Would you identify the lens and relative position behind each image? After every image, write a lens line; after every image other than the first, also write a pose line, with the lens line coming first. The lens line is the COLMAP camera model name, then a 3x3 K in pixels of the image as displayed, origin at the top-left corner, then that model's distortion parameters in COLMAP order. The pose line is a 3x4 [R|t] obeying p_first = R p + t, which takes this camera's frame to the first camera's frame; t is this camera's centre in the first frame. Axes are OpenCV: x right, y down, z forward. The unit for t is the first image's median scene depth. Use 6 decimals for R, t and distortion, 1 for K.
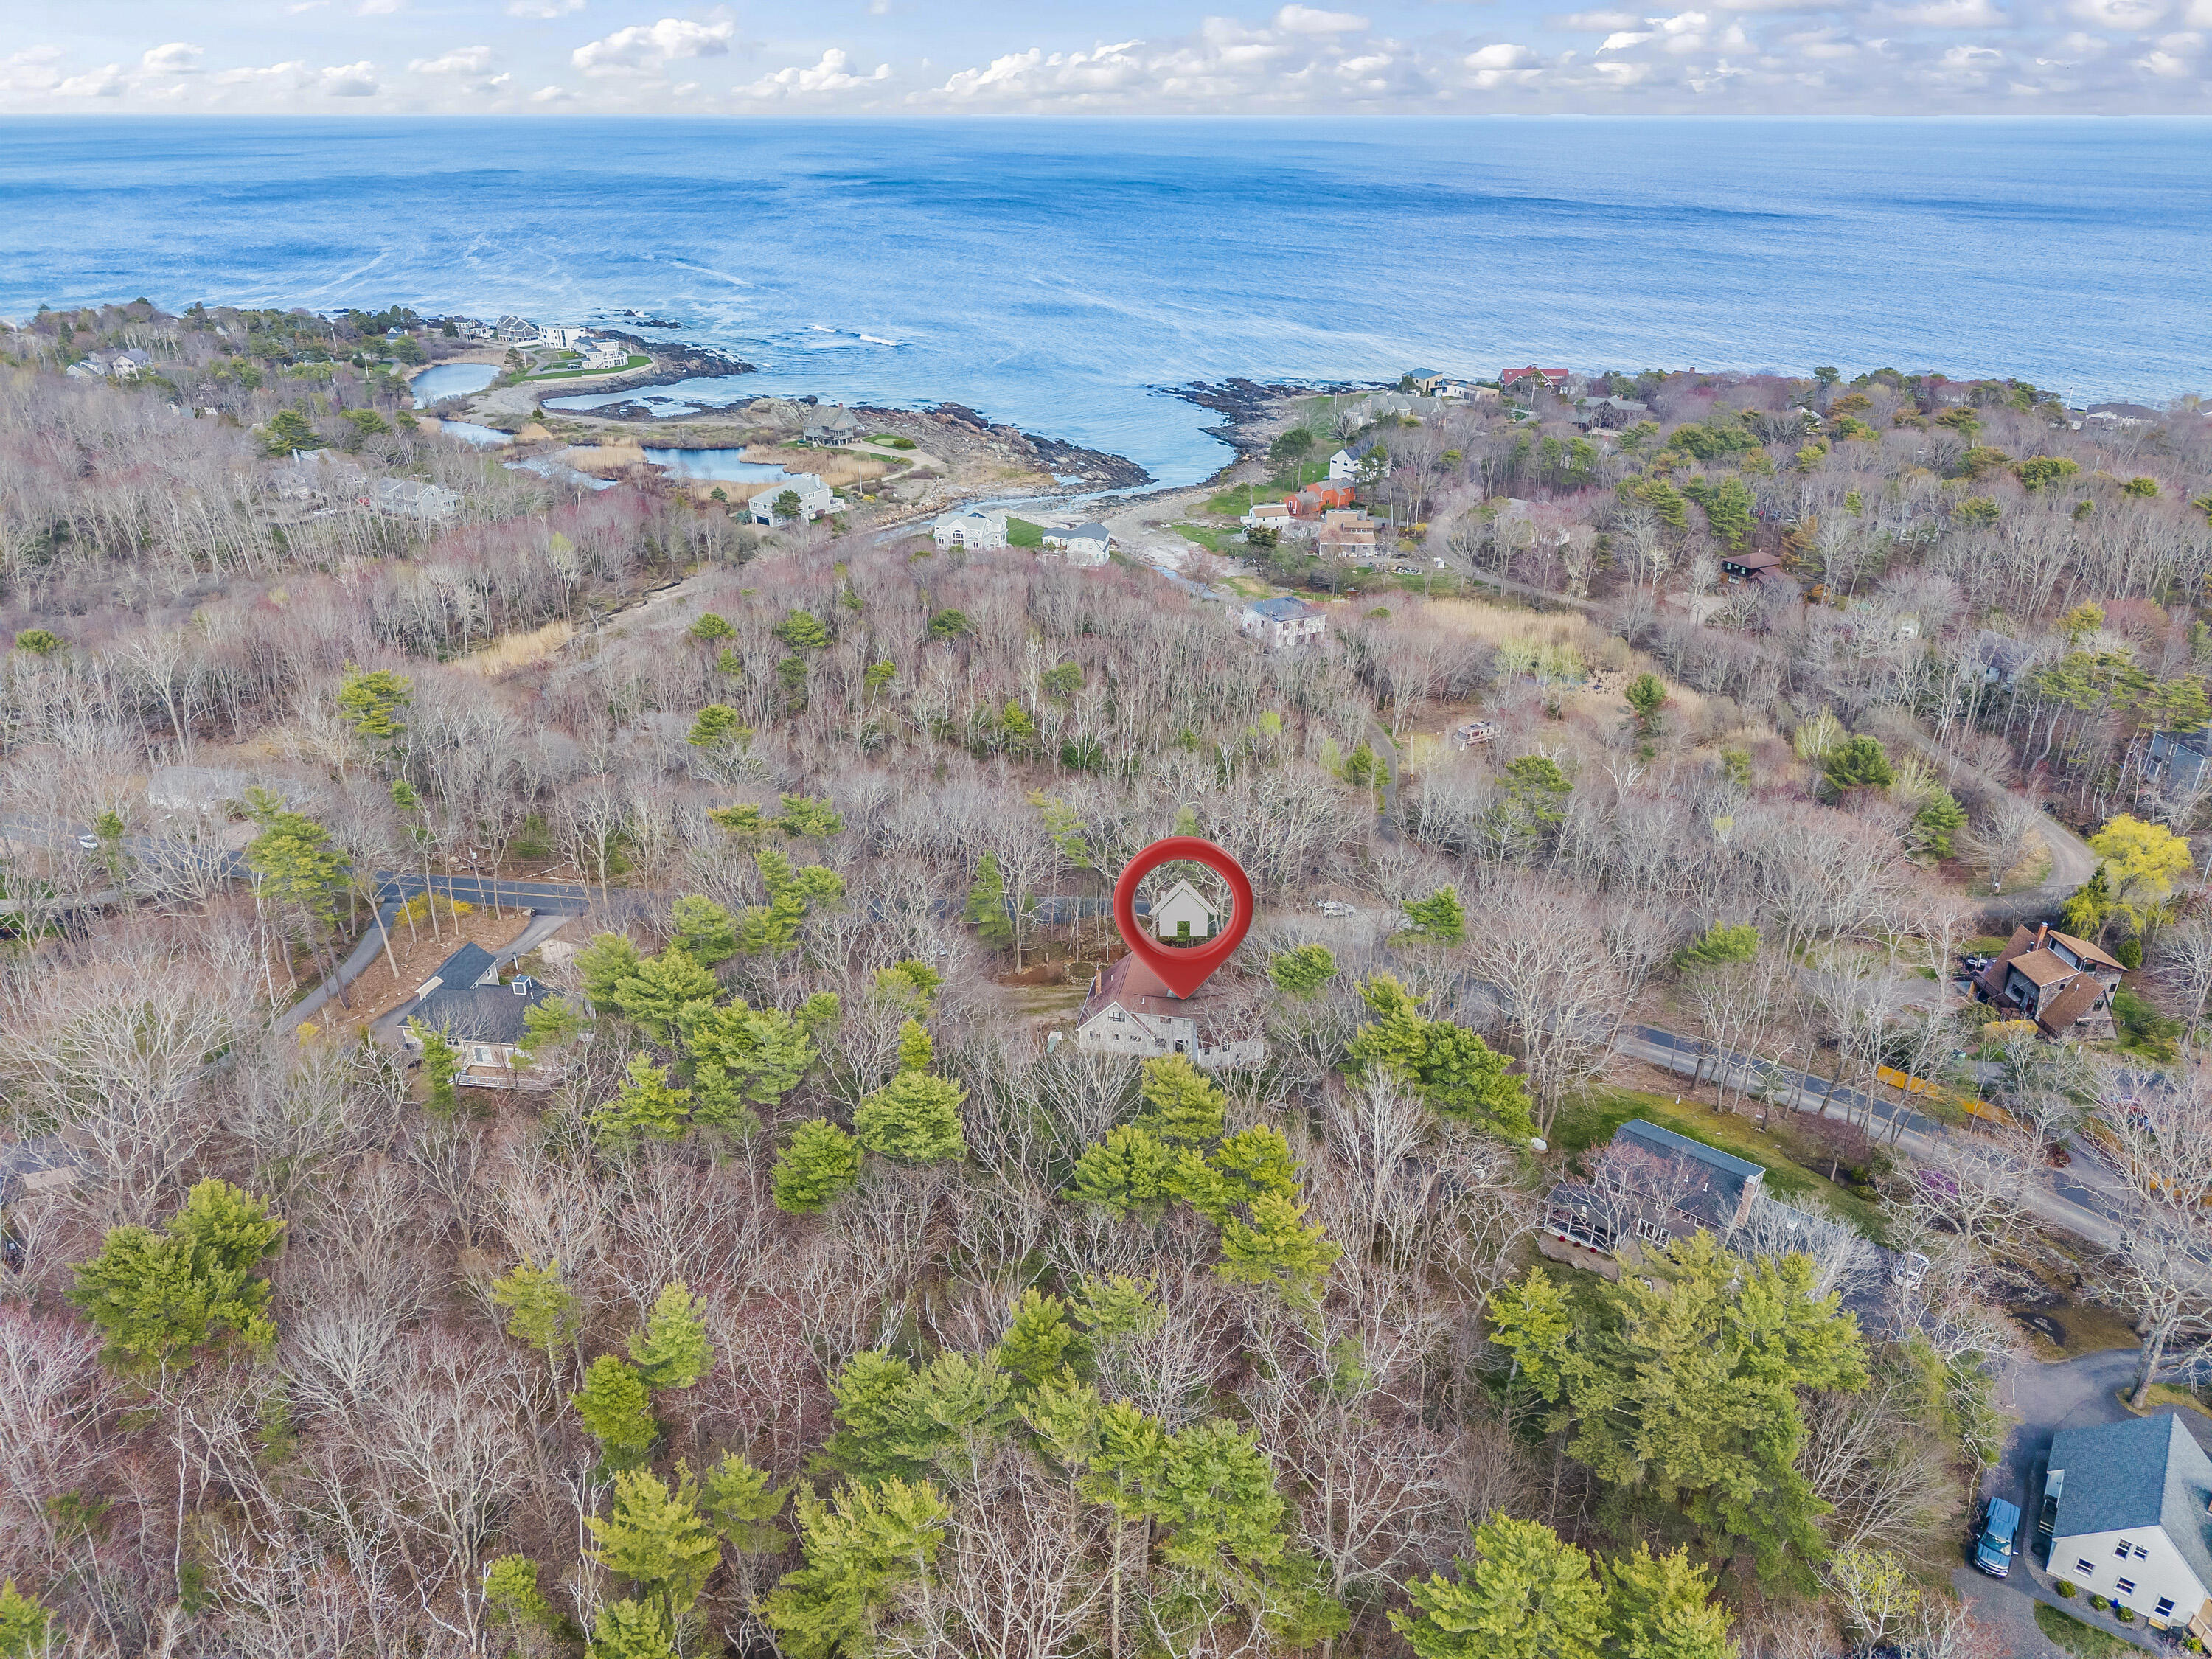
lens RADIAL K [[1589.2, 0, 1106.0], [0, 1589.2, 829.5], [0, 0, 1]] dist [0.041770, -0.042474]
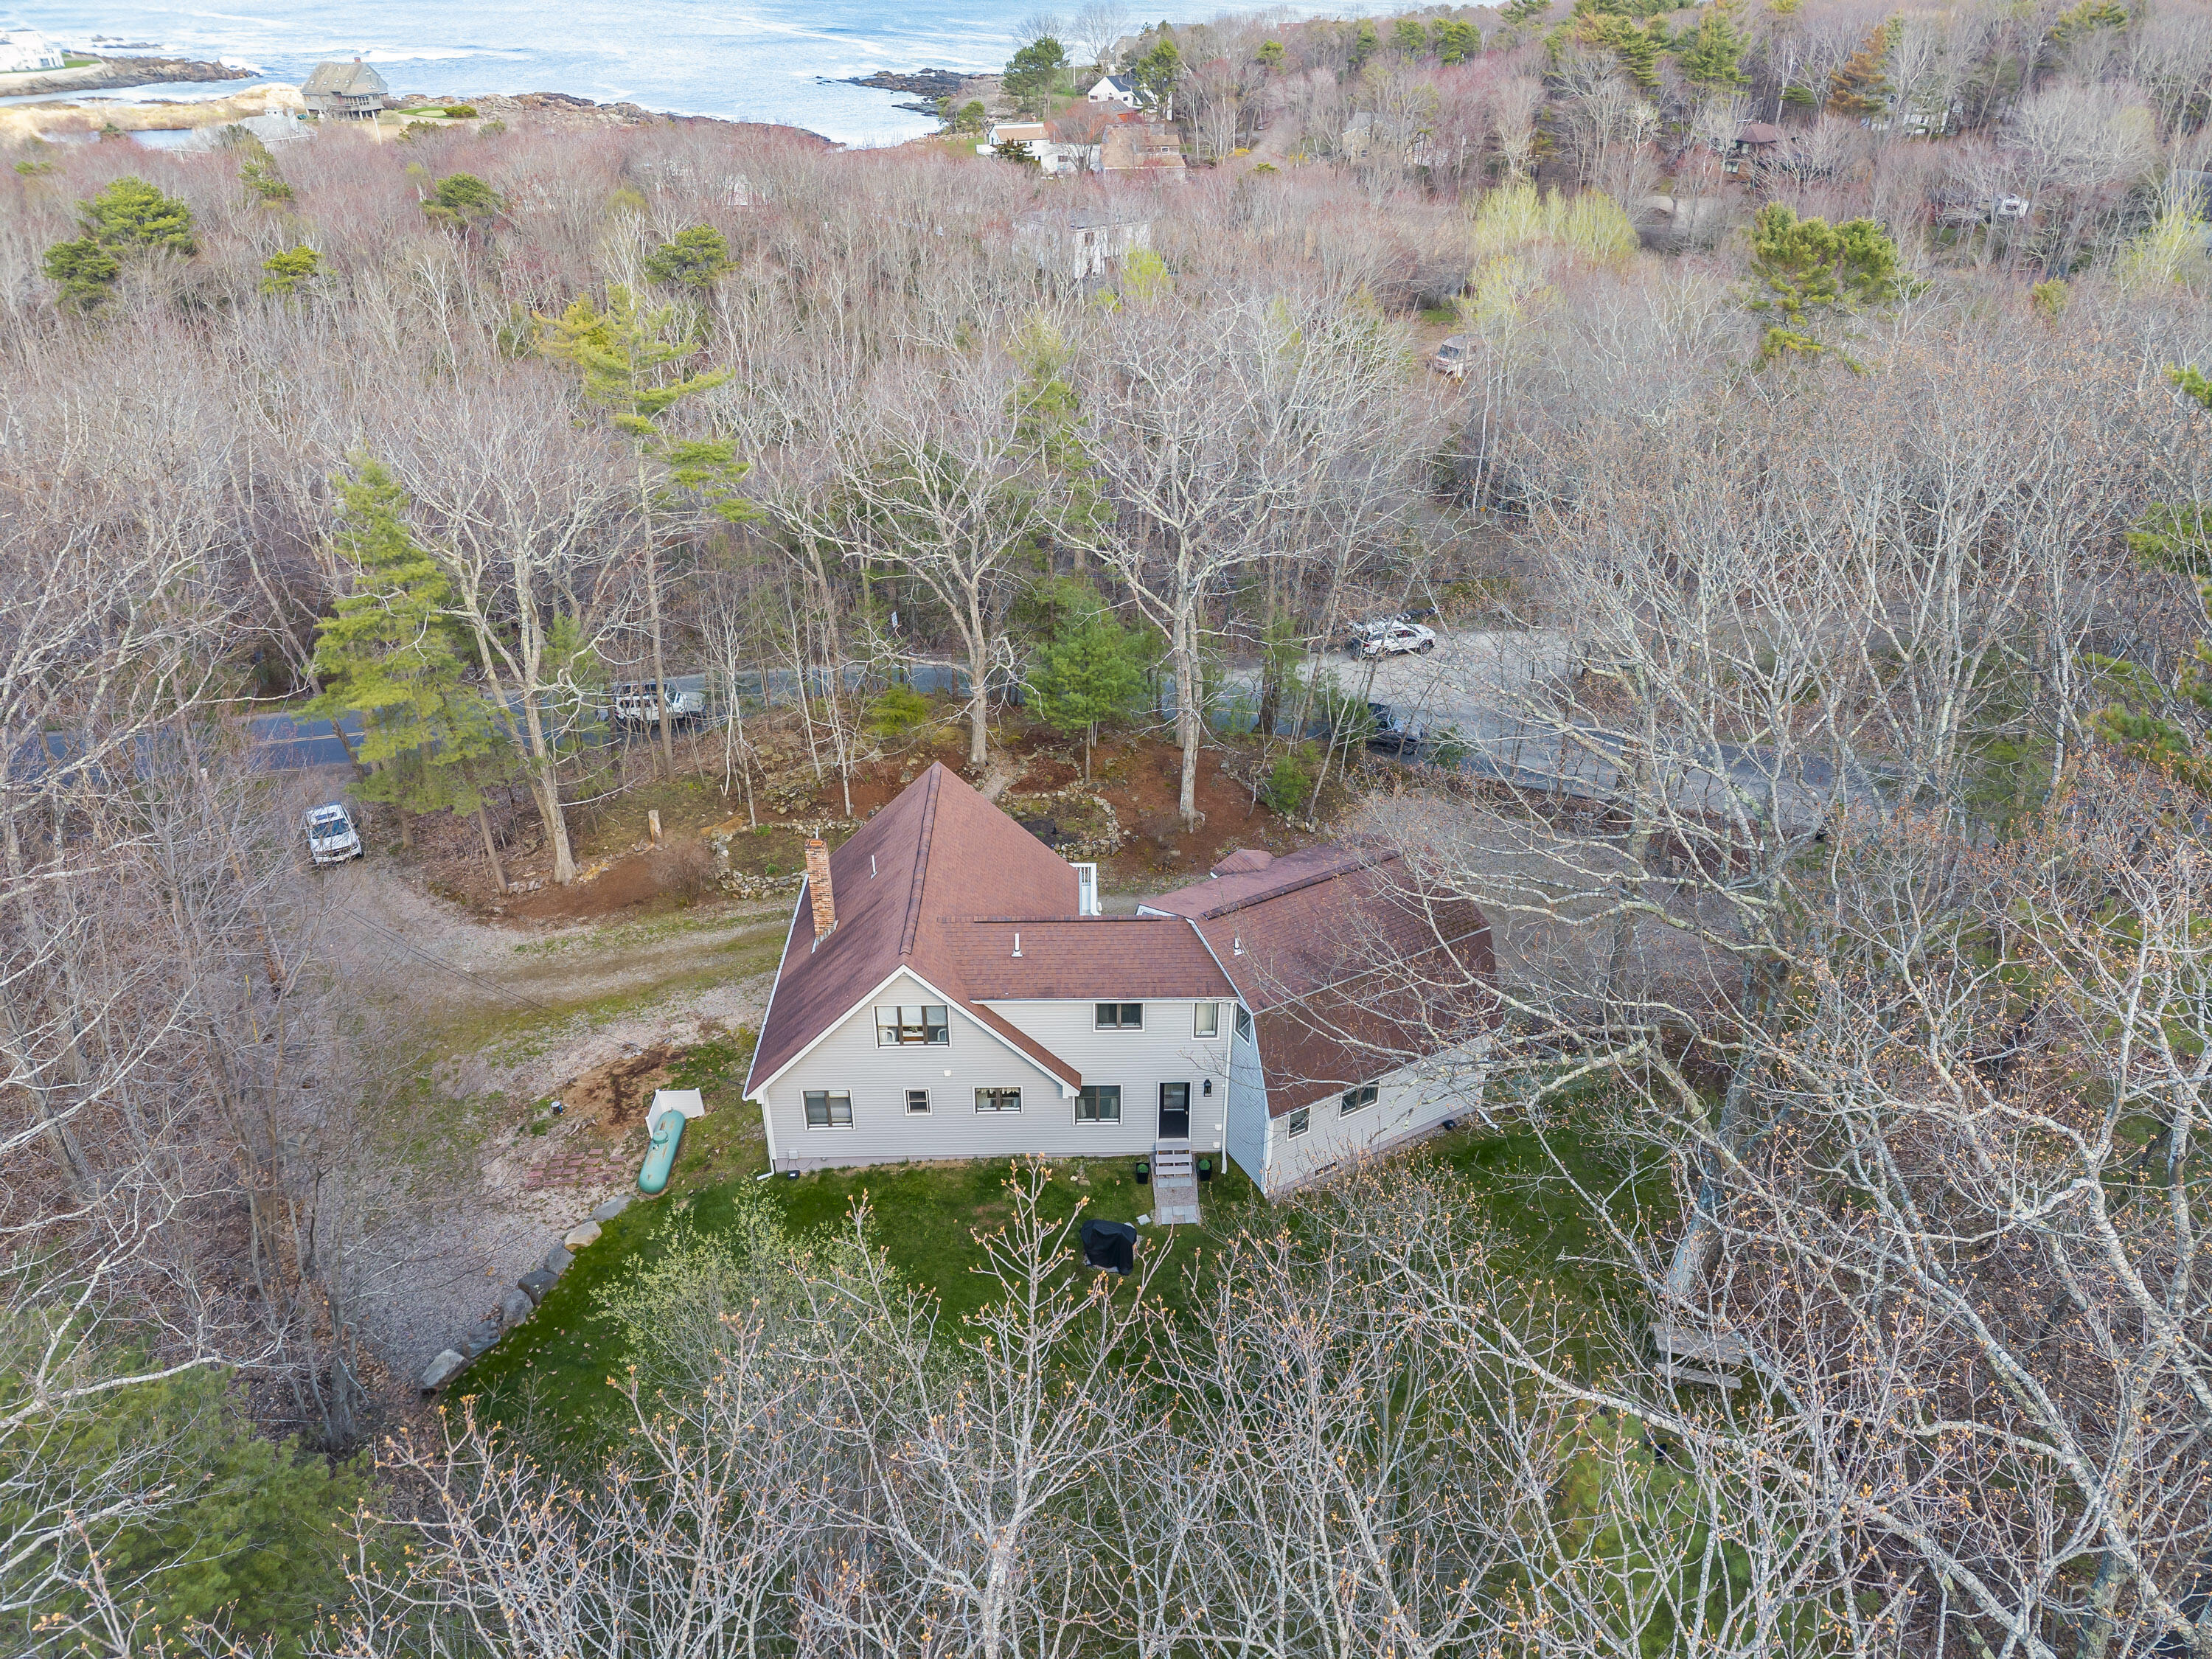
lens RADIAL K [[1589.2, 0, 1106.0], [0, 1589.2, 829.5], [0, 0, 1]] dist [0.041770, -0.042474]
pose [[0.981079, -0.101919, 0.164613, -0.001110], [0.087872, 0.992014, 0.090486, 0.061776], [-0.172521, -0.074309, 0.982199, 0.678789]]
